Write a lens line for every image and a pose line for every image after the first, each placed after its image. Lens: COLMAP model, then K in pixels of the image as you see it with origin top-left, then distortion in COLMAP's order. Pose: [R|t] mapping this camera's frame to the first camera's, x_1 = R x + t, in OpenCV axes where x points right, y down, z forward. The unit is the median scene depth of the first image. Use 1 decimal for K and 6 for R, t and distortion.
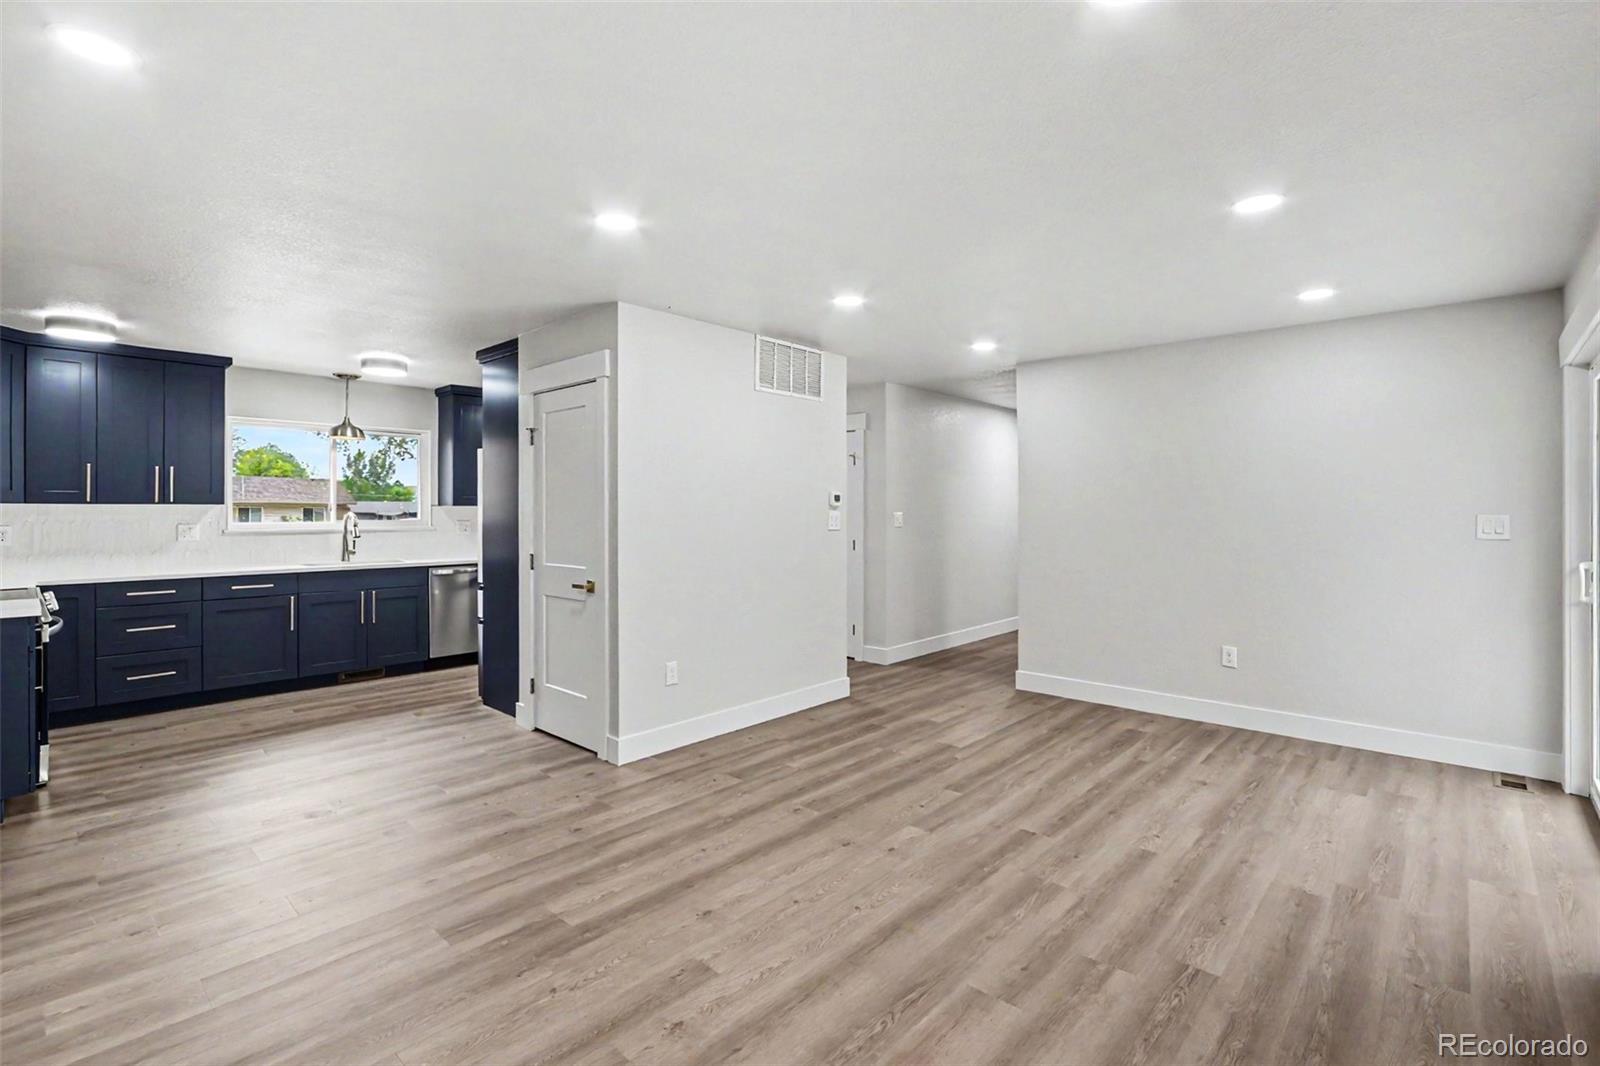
lens RADIAL K [[731.5, 0, 803.2], [0, 731.5, 516.0], [0, 0, 1]] dist [-0.014045, 0.000737]
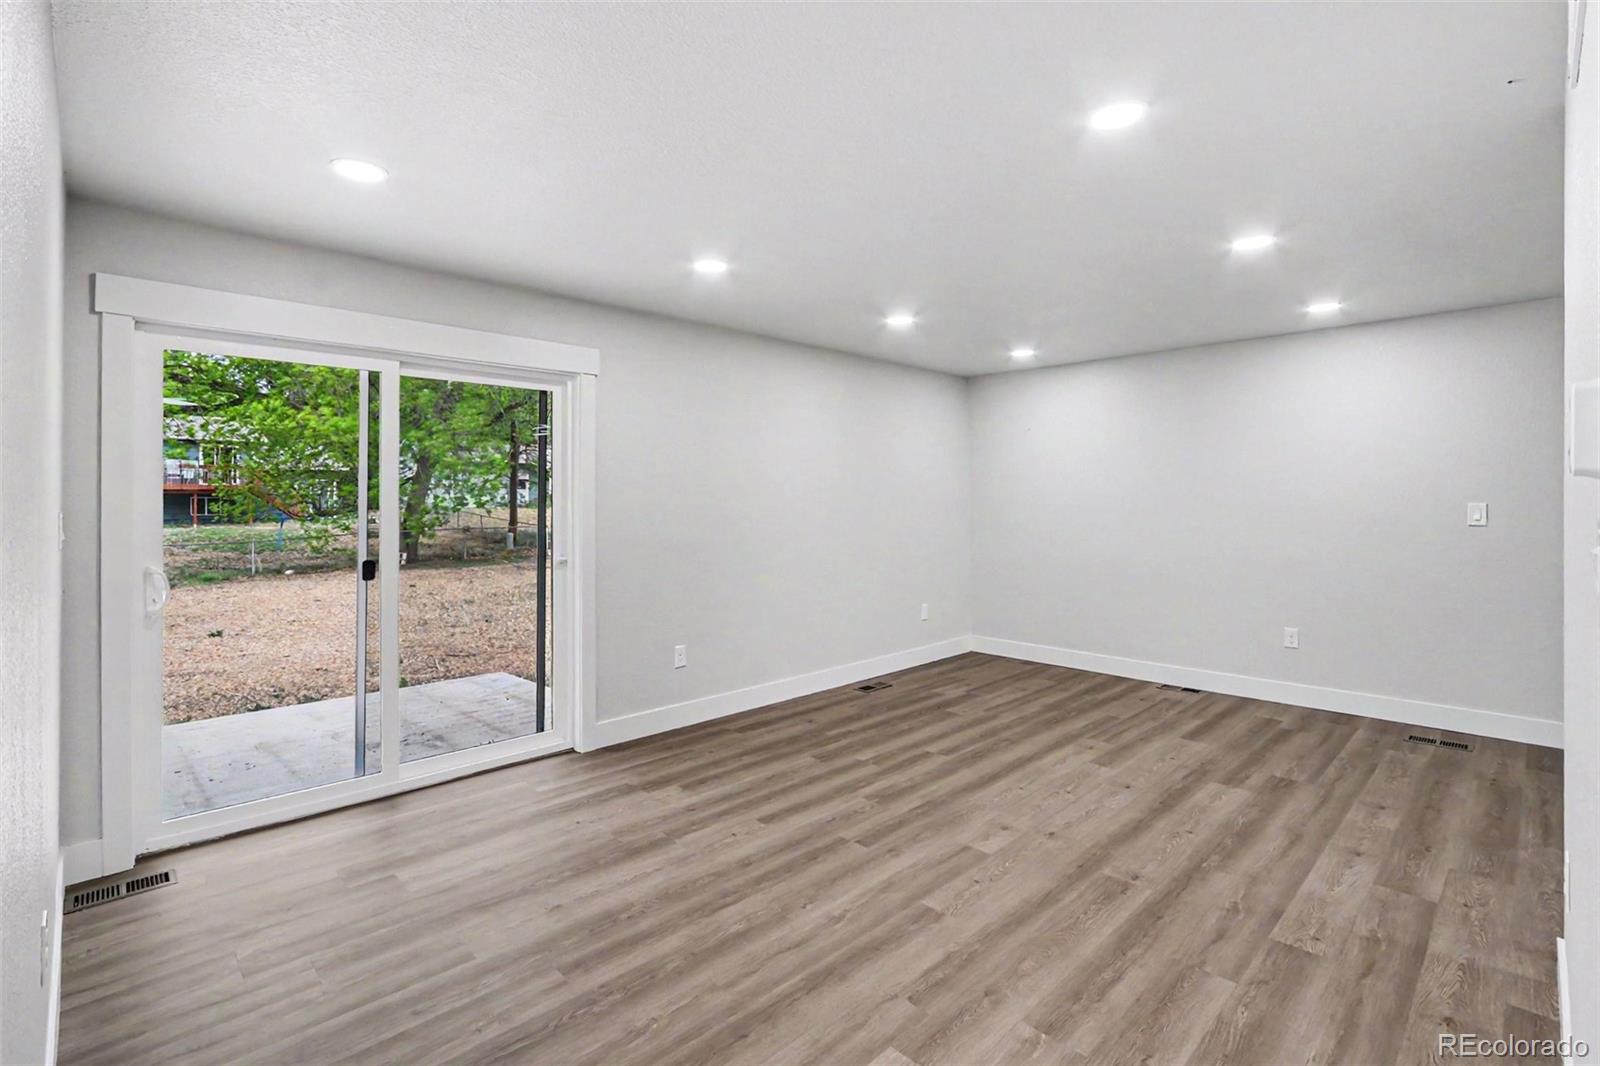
lens RADIAL K [[731.5, 0, 802.9], [0, 731.5, 527.6], [0, 0, 1]] dist [-0.014045, 0.000737]
pose [[-0.998220, -0.001076, 0.059623, 0.291683], [0.001560, 0.999024, 0.044149, -0.016152], [-0.059612, 0.044163, -0.997244, 1.707005]]
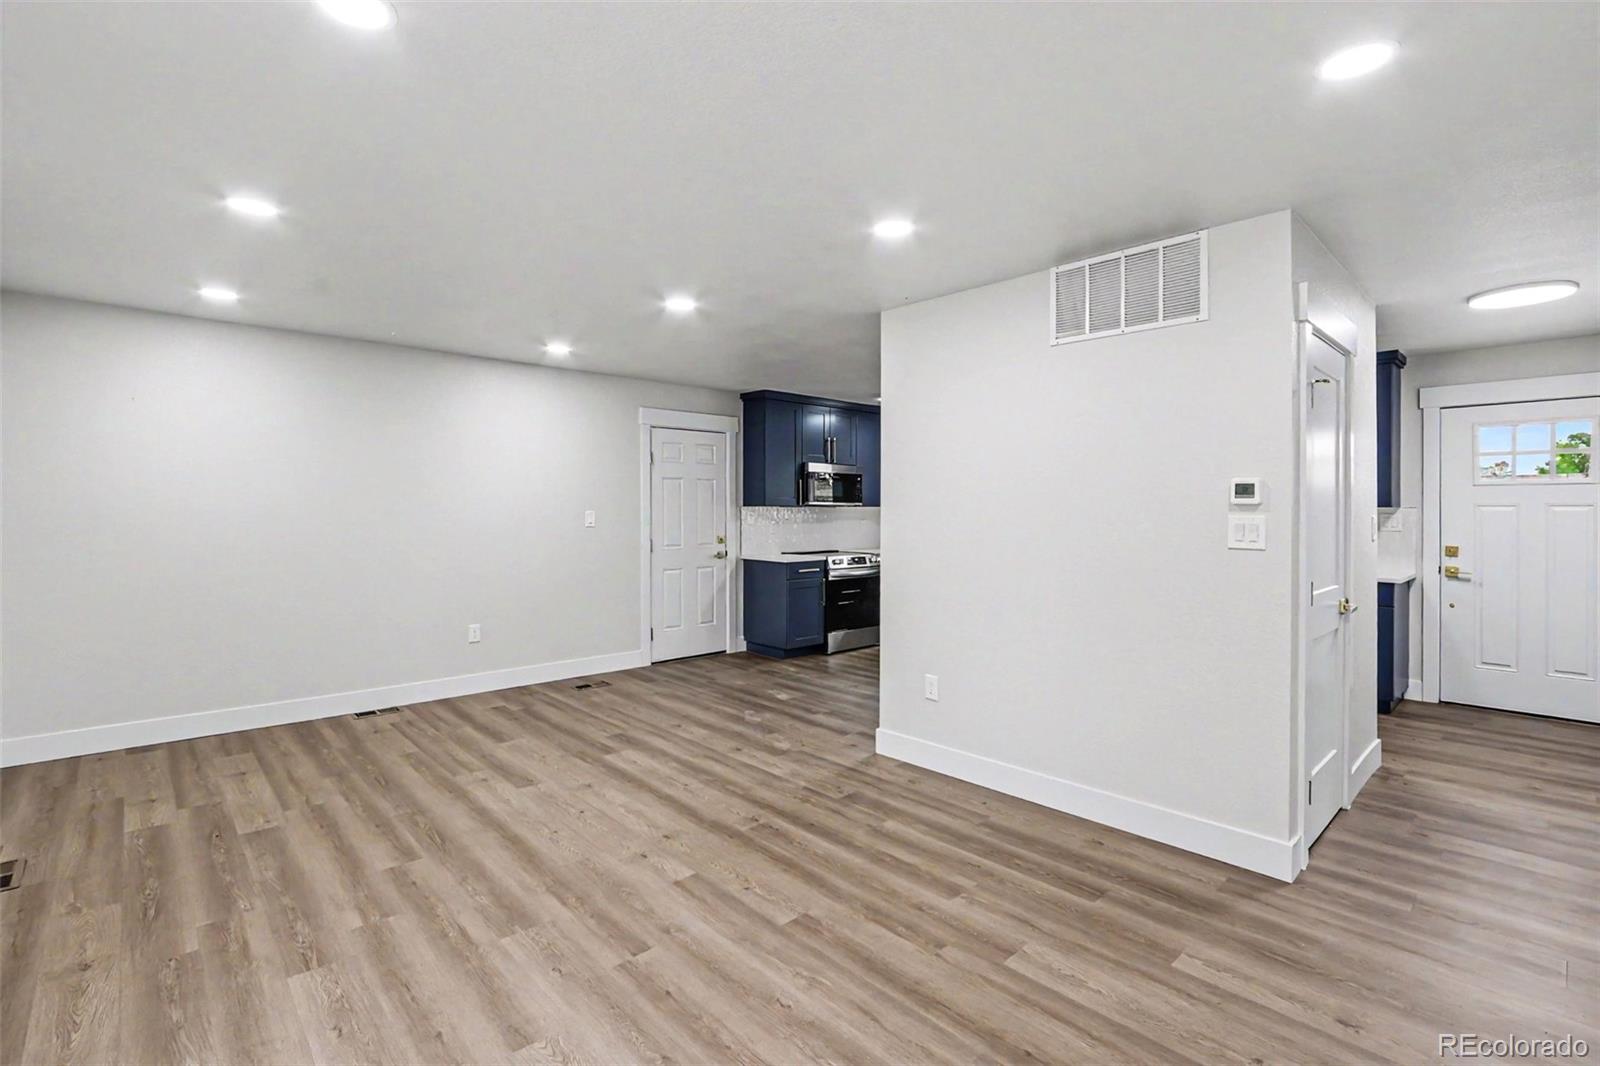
lens RADIAL K [[731.5, 0, 774.9], [0, 731.5, 512.8], [0, 0, 1]] dist [-0.014045, 0.000737]
pose [[-0.102573, 0.001272, -0.994725, 0.901311], [-0.010935, 0.999937, 0.002406, -0.006999], [0.994665, 0.011124, -0.102552, 1.063421]]
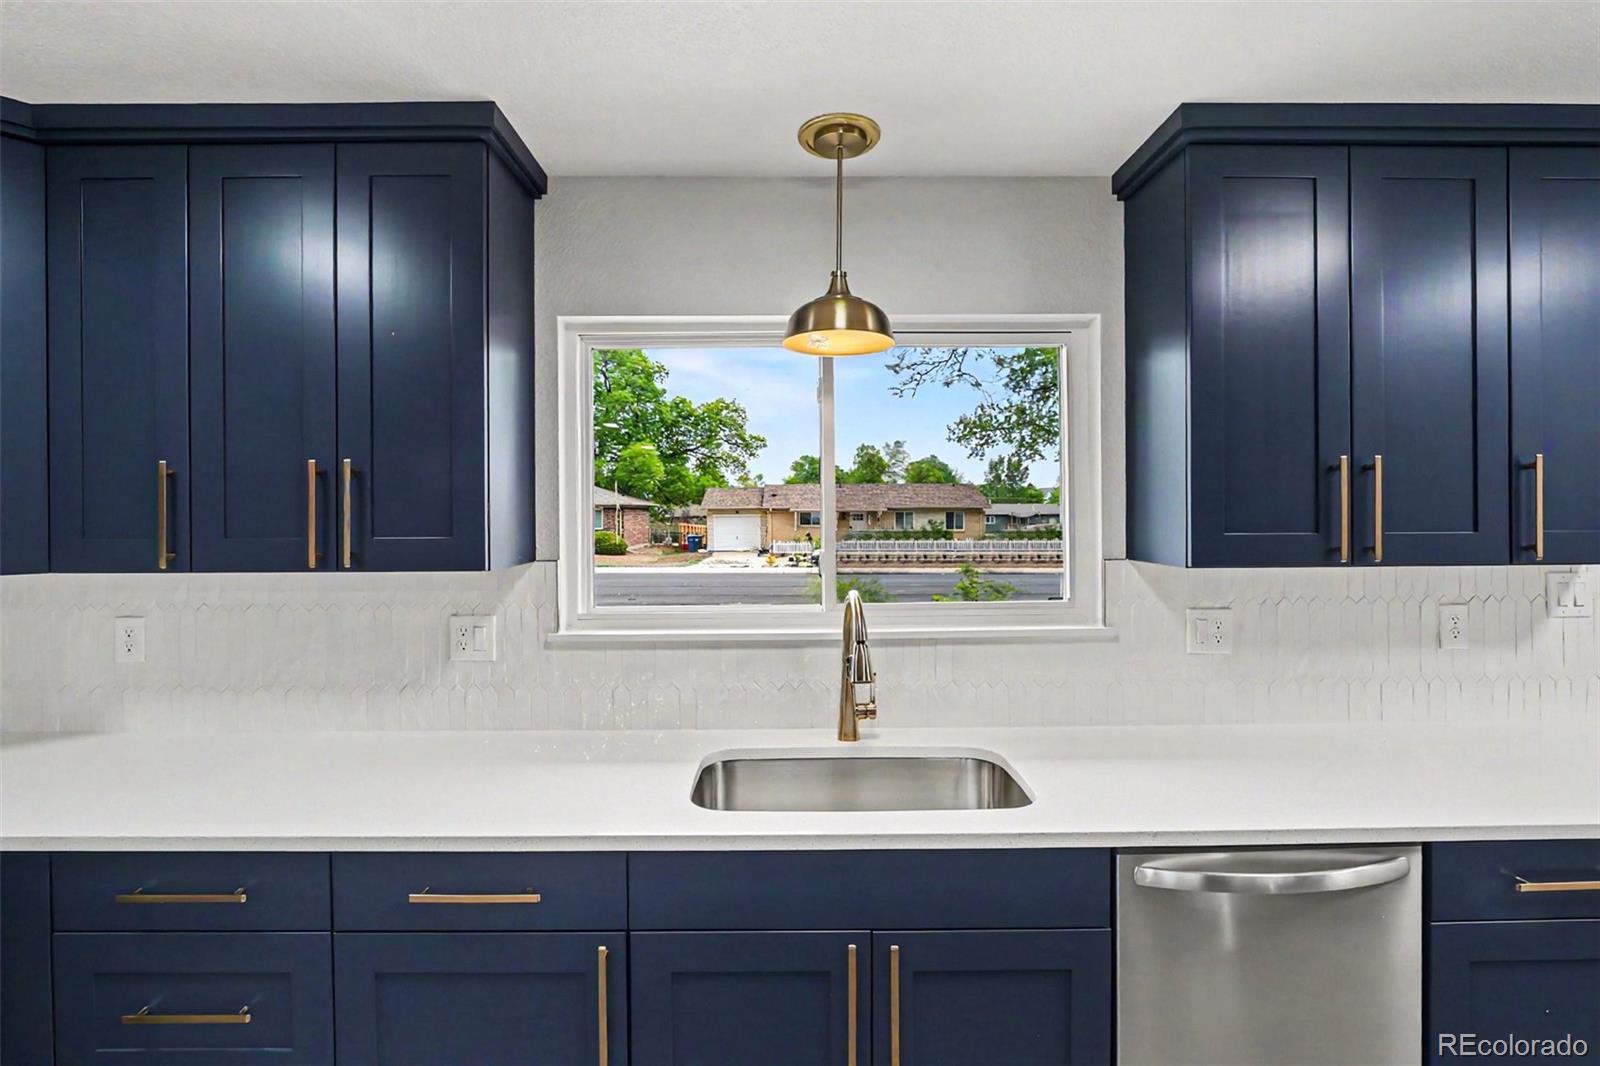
lens RADIAL K [[731.5, 0, 792.8], [0, 731.5, 498.2], [0, 0, 1]] dist [-0.014045, 0.000737]
pose [[0.680115, -0.016530, -0.732919, -0.714429], [-0.001449, 0.999714, -0.023892, -0.060003], [0.733104, 0.017311, 0.679896, 1.328453]]
